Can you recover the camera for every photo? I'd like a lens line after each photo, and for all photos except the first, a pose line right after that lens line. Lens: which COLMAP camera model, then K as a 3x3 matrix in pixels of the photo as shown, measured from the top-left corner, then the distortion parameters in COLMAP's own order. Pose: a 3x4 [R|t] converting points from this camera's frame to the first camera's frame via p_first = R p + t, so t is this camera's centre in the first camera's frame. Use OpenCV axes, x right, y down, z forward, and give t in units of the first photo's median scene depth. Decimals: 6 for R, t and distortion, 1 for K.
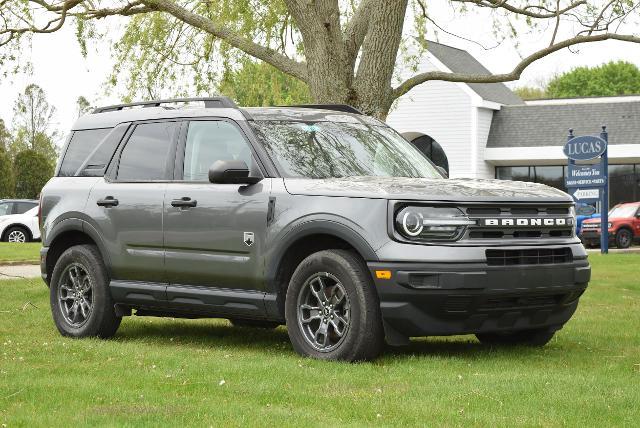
lens RADIAL K [[1511.8, 0, 320.0], [0, 1511.8, 214.0], [0, 0, 1]] dist [-0.012663, 0.239032]
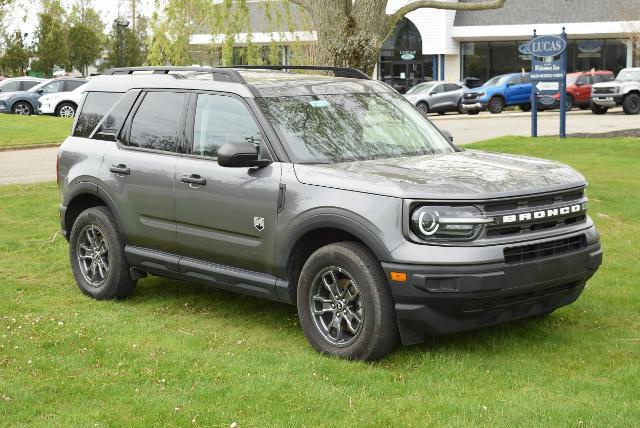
lens RADIAL K [[1177.6, 0, 320.0], [0, 1177.6, 214.0], [0, 0, 1]] dist [-0.018047, -0.050494]
pose [[0.999939, -0.010618, 0.003139, -0.009824], [0.010133, 0.991816, 0.127272, -0.090346], [-0.004465, -0.127232, 0.991863, 0.239642]]
